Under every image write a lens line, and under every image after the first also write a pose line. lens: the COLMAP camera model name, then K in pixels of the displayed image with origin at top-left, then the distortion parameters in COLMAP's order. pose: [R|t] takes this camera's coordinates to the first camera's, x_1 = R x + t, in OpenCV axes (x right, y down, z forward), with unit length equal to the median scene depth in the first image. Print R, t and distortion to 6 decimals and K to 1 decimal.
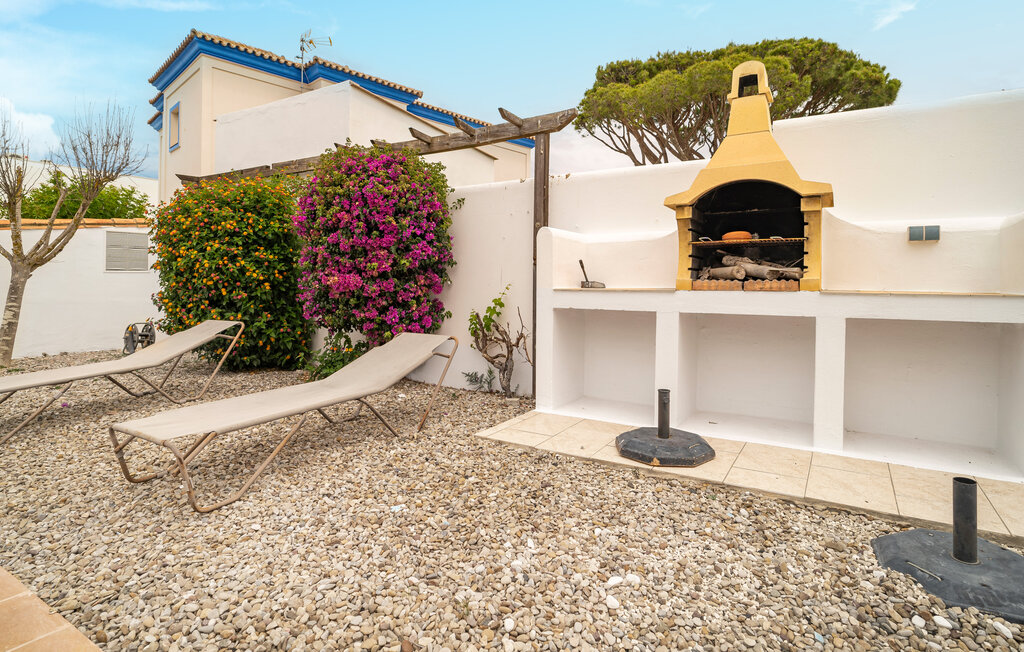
lens RADIAL K [[518.5, 0, 508.0], [0, 518.5, 283.1], [0, 0, 1]] dist [0.001148, 0.001709]
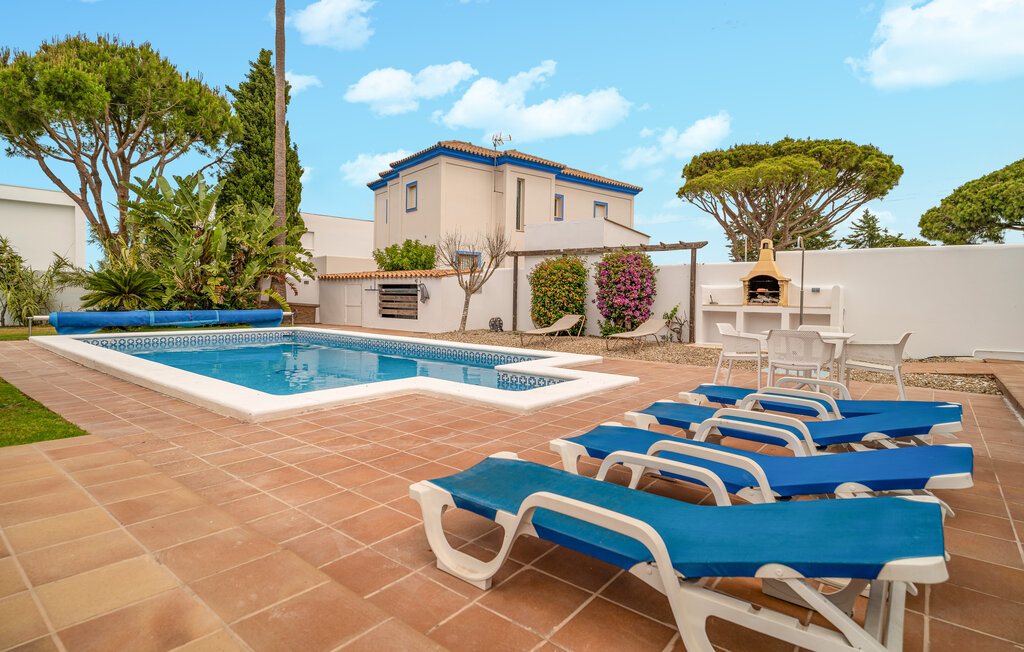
lens RADIAL K [[518.5, 0, 508.8], [0, 518.5, 302.9], [0, 0, 1]] dist [0.001148, 0.001709]
pose [[0.992583, 0.004386, -0.121486, -0.568762], [-0.001684, 0.999749, 0.022337, -0.054922], [0.121554, -0.021967, 0.992342, -1.852779]]
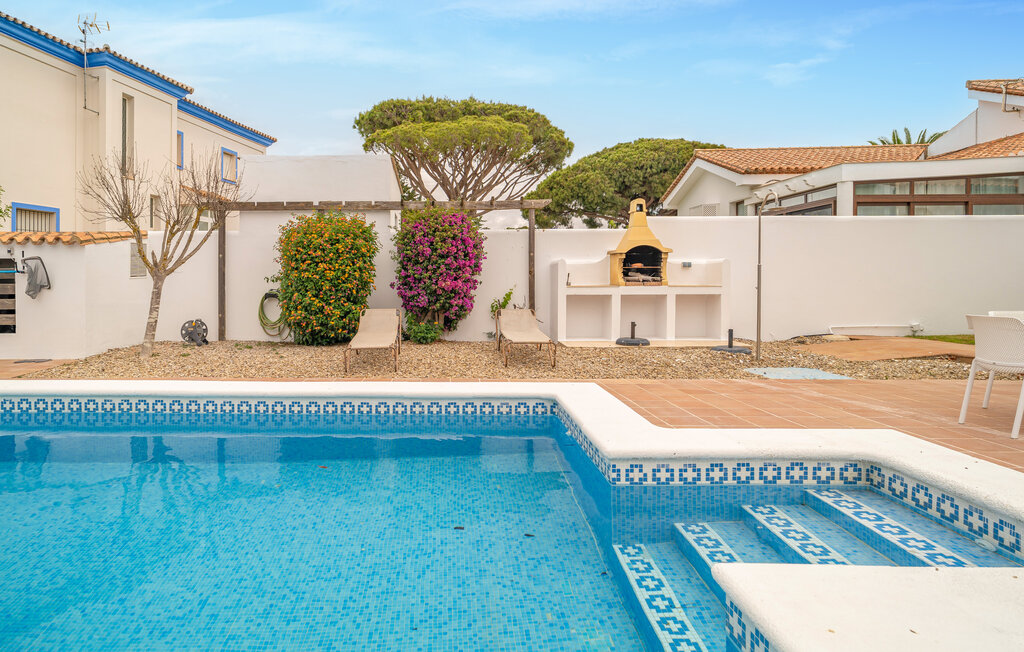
lens RADIAL K [[587.3, 0, 404.0], [0, 587.3, 288.4], [0, 0, 1]] dist [0.006470, 0.000776]
pose [[0.873376, -0.021158, 0.486586, -1.437297], [0.010165, 0.999630, 0.025222, -0.041588], [-0.486940, -0.017083, 0.873268, -0.723175]]
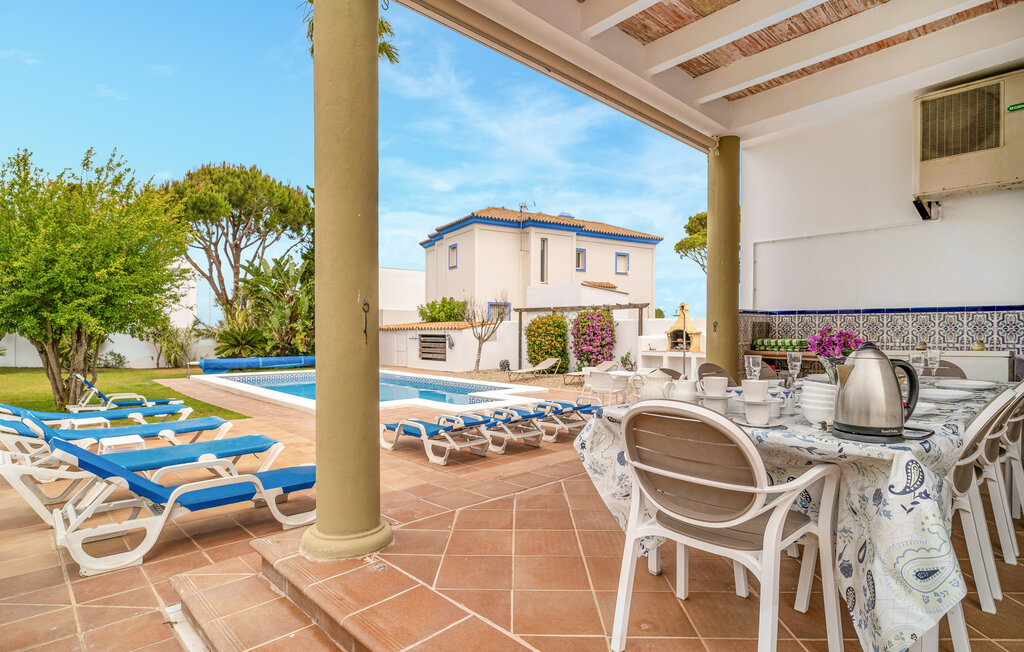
lens RADIAL K [[518.5, 0, 507.0], [0, 518.5, 329.9], [0, 0, 1]] dist [0.001148, 0.001709]
pose [[0.969997, -0.011126, -0.242862, 0.036737], [0.012352, 0.999917, 0.003528, -0.152830], [0.242802, -0.006422, 0.970055, -2.776431]]
